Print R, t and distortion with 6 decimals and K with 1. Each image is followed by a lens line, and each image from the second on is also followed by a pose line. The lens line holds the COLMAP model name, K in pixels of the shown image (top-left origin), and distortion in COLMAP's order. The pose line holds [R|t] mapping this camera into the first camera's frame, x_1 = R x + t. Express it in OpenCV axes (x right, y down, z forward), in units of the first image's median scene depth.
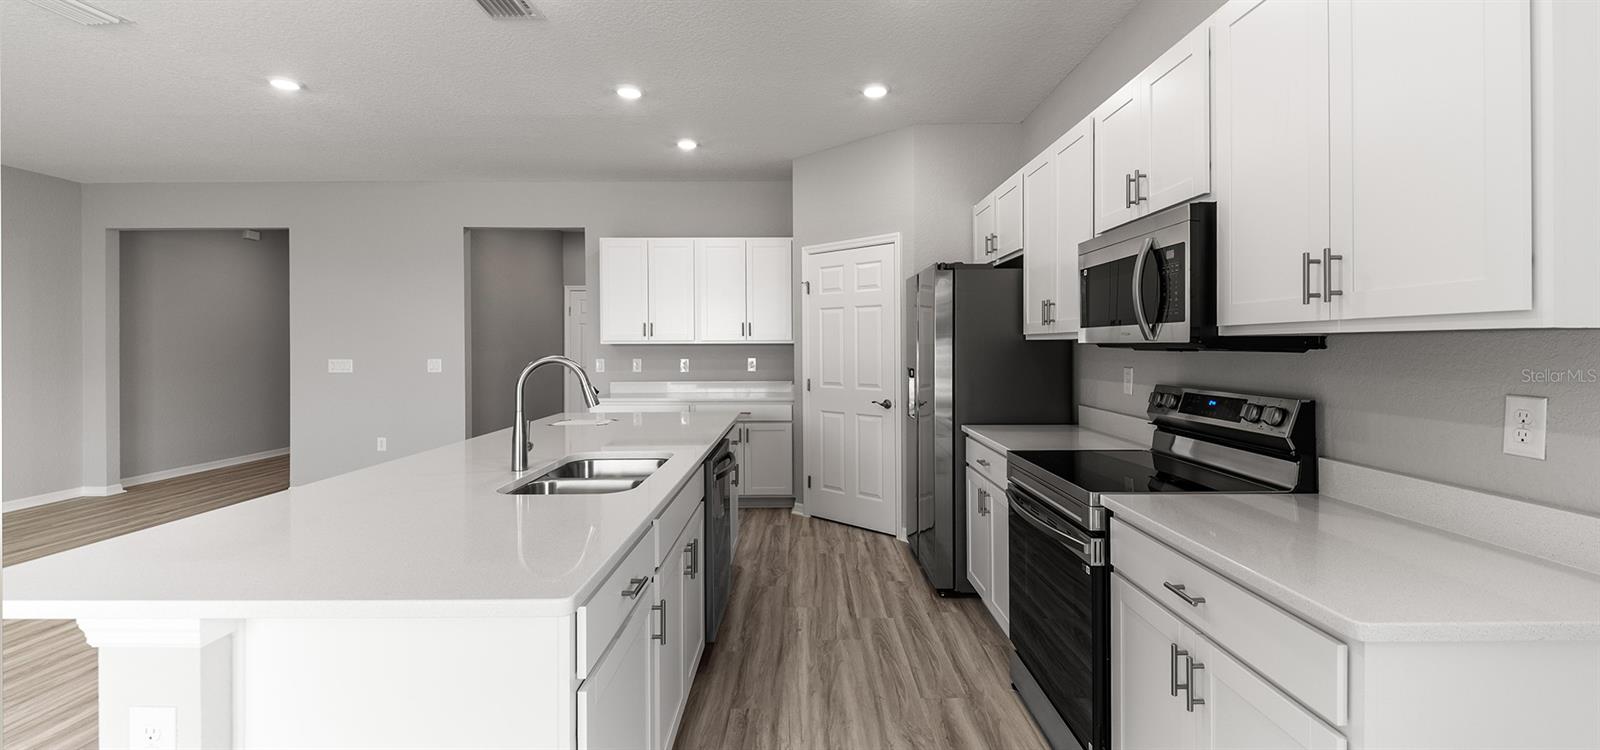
lens RADIAL K [[658.9, 0, 804.4], [0, 658.9, 346.5], [0, 0, 1]] dist [0.015961, -0.012210]
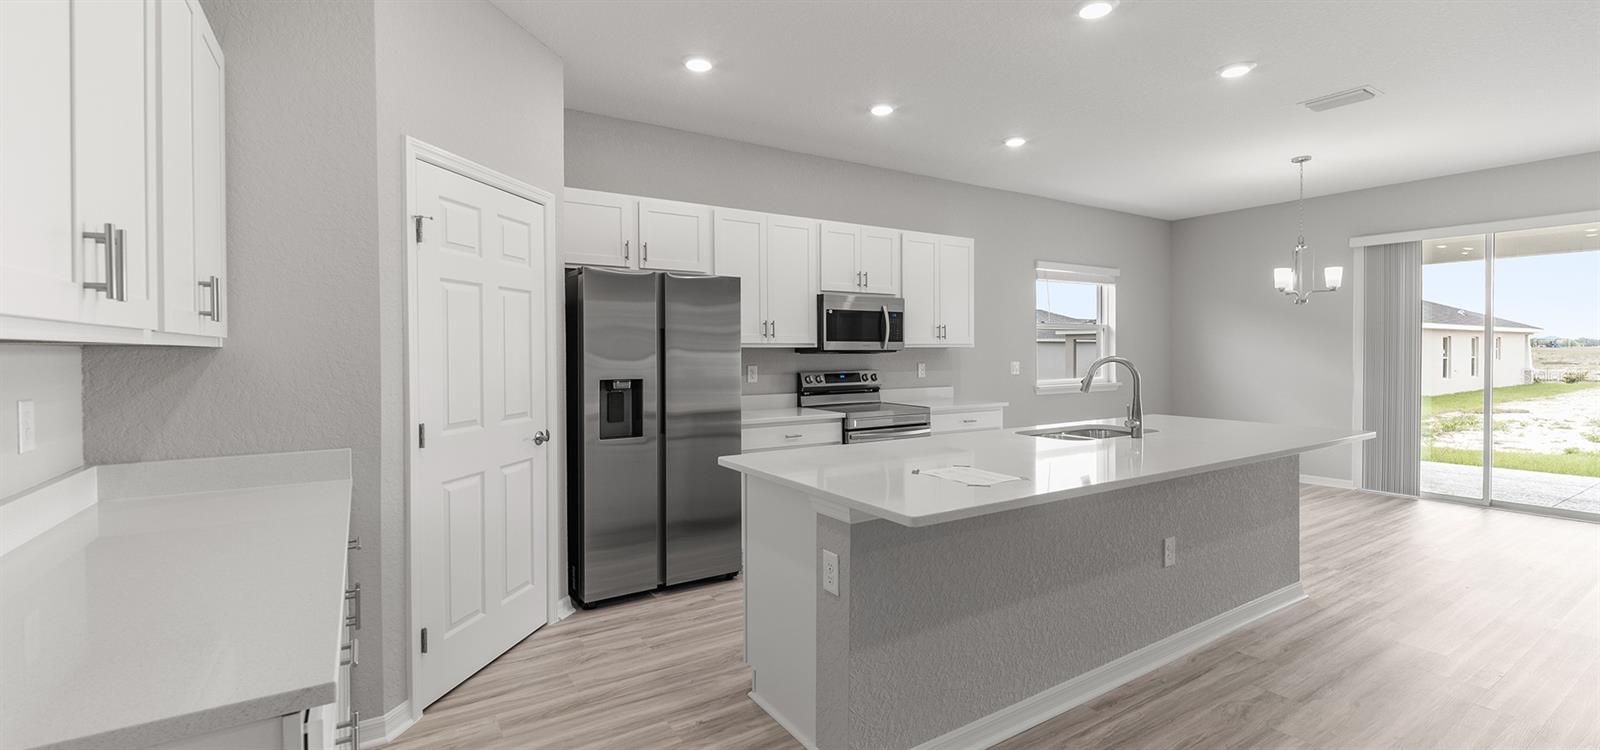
lens RADIAL K [[666.9, 0, 795.8], [0, 666.9, 362.9], [0, 0, 1]] dist [0.012590, -0.012975]
pose [[-0.535722, -0.011668, 0.844314, -0.530456], [0.004969, 0.999844, 0.016970, -0.000189], [-0.844380, 0.013287, -0.535580, 1.014384]]
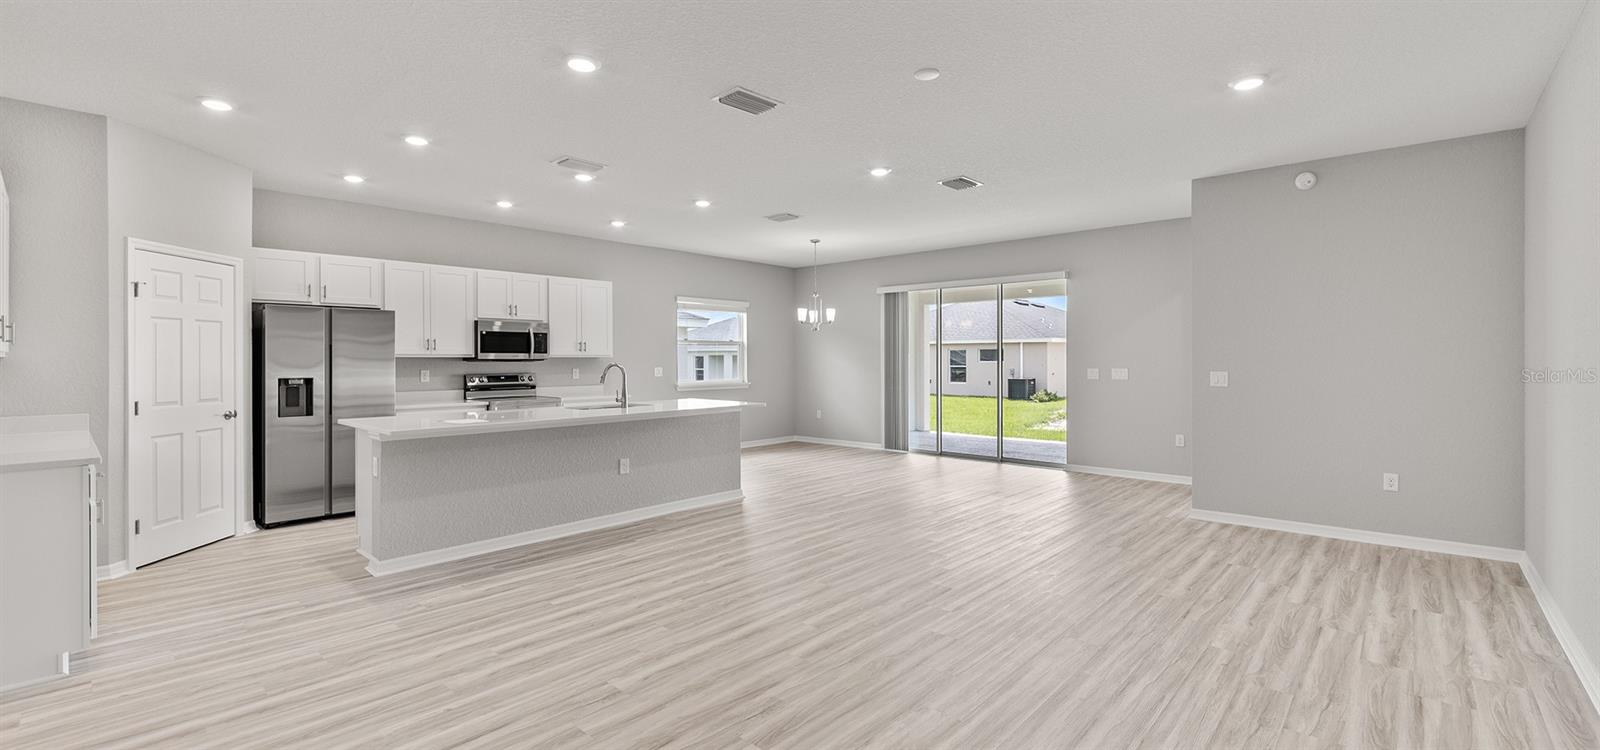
lens RADIAL K [[673.7, 0, 822.8], [0, 673.7, 360.8], [0, 0, 1]] dist [-0.012189, -0.000261]
pose [[-0.754707, 0.002233, 0.656058, -1.156909], [0.003924, 0.999992, 0.001110, 0.002396], [-0.656050, 0.003412, -0.754710, 1.047727]]
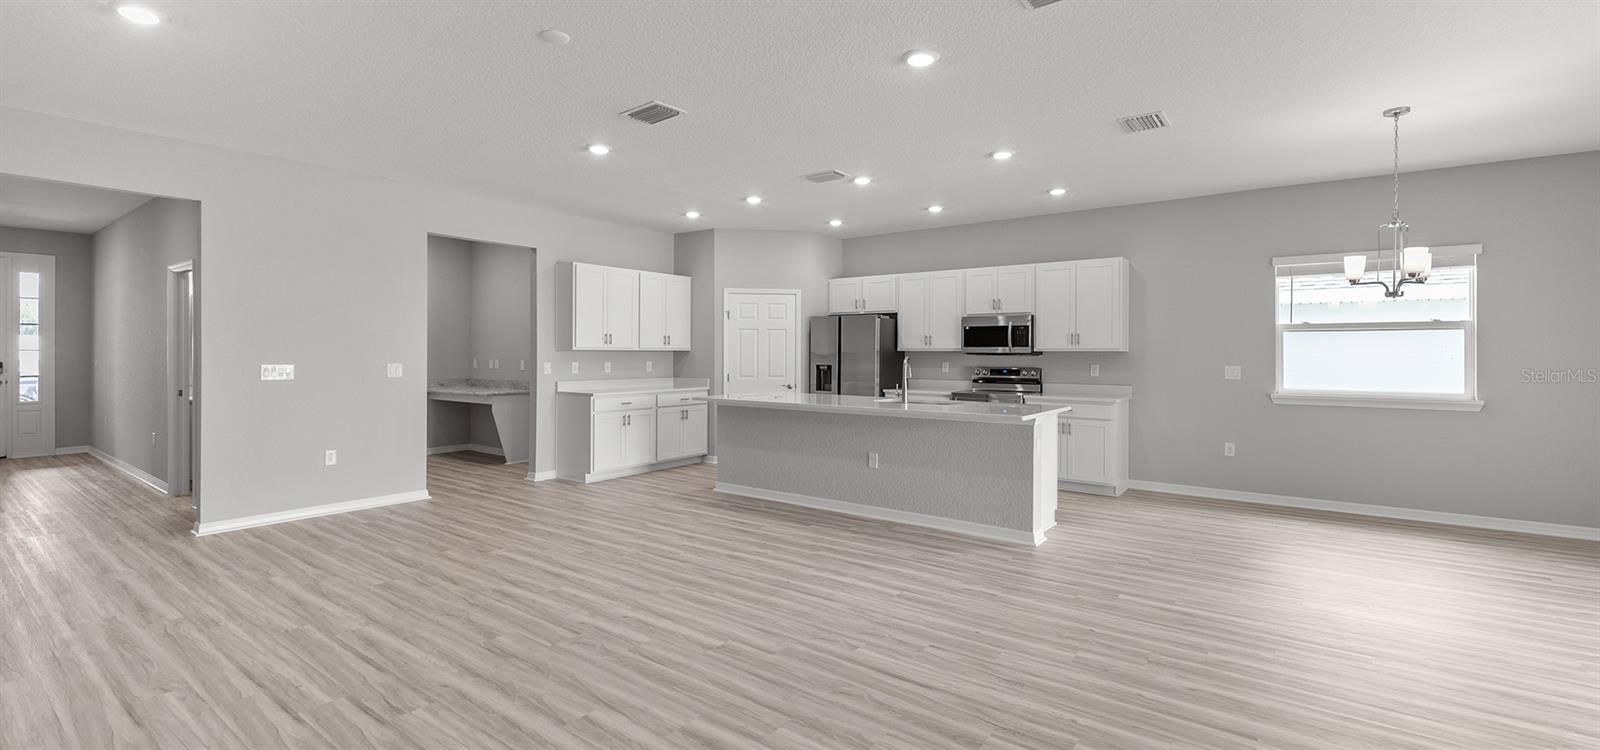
lens RADIAL K [[684.3, 0, 787.8], [0, 684.3, 358.5], [0, 0, 1]] dist [0.011595, -0.014479]
pose [[0.613114, -0.001845, 0.789992, -1.154310], [-0.004242, 0.999975, 0.005627, 0.003196], [-0.789983, -0.006801, 0.613091, -0.092563]]
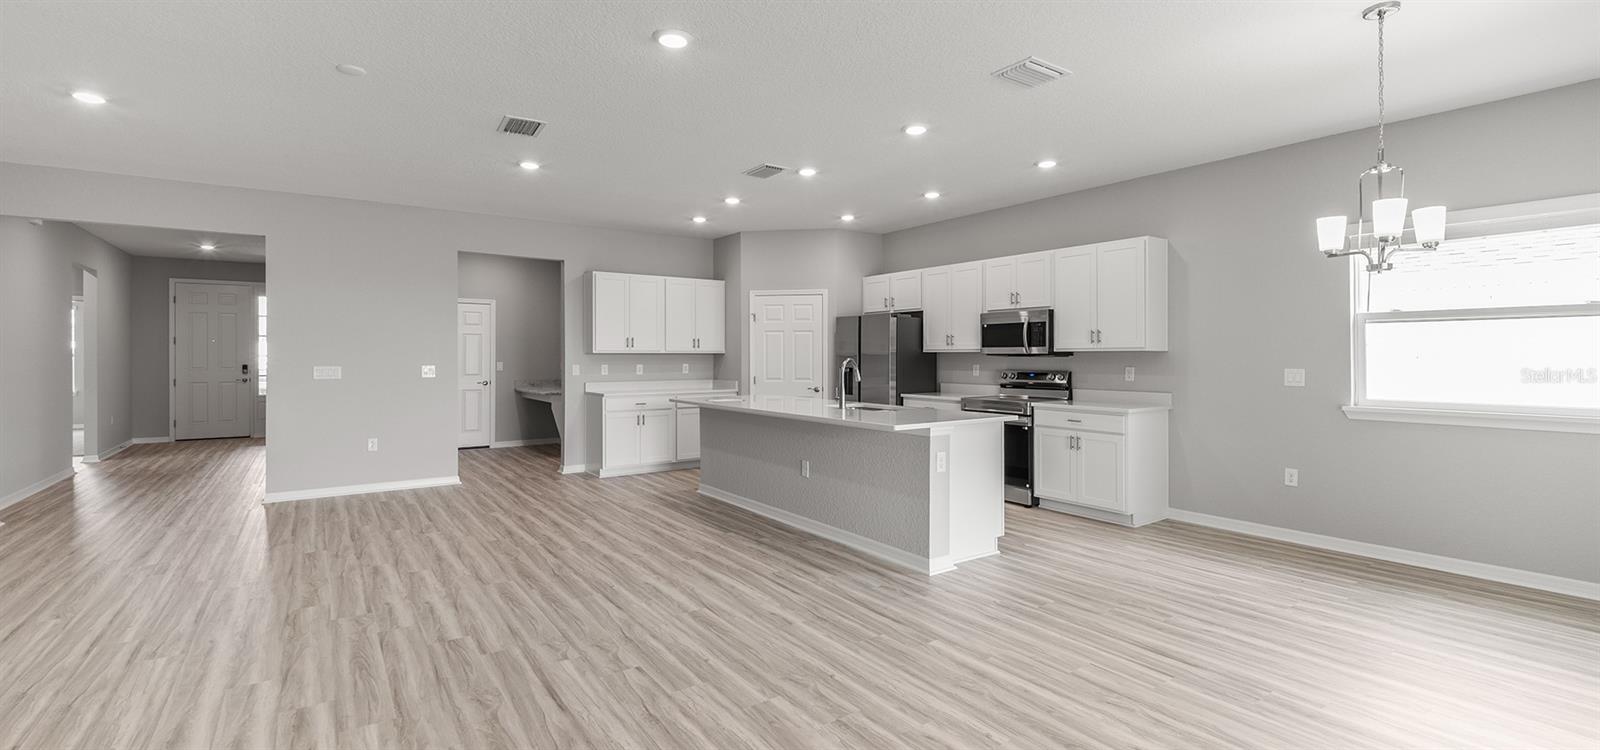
lens RADIAL K [[684.3, 0, 787.8], [0, 684.3, 358.5], [0, 0, 1]] dist [0.011595, -0.014479]
pose [[0.827970, -0.000141, 0.560772, -0.812107], [-0.000817, 0.999999, 0.001458, 0.004979], [-0.560772, -0.001665, 0.827969, -0.358542]]
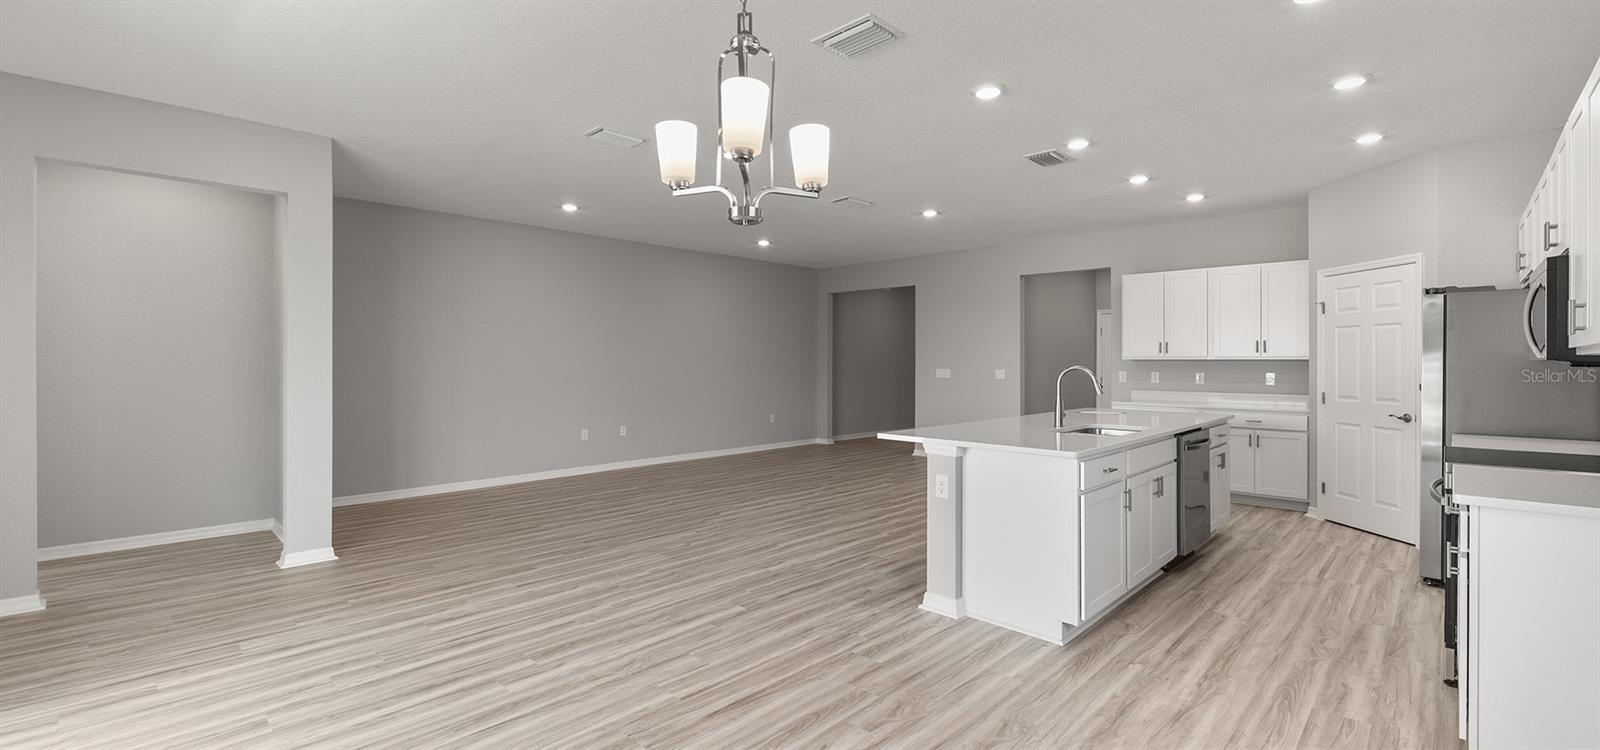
lens RADIAL K [[666.9, 0, 795.8], [0, 666.9, 362.9], [0, 0, 1]] dist [0.012590, -0.012975]
pose [[0.708600, 0.005938, -0.705585, 0.163697], [-0.005105, 0.999982, 0.003288, 0.001802], [0.705592, 0.001272, 0.708617, -0.377730]]
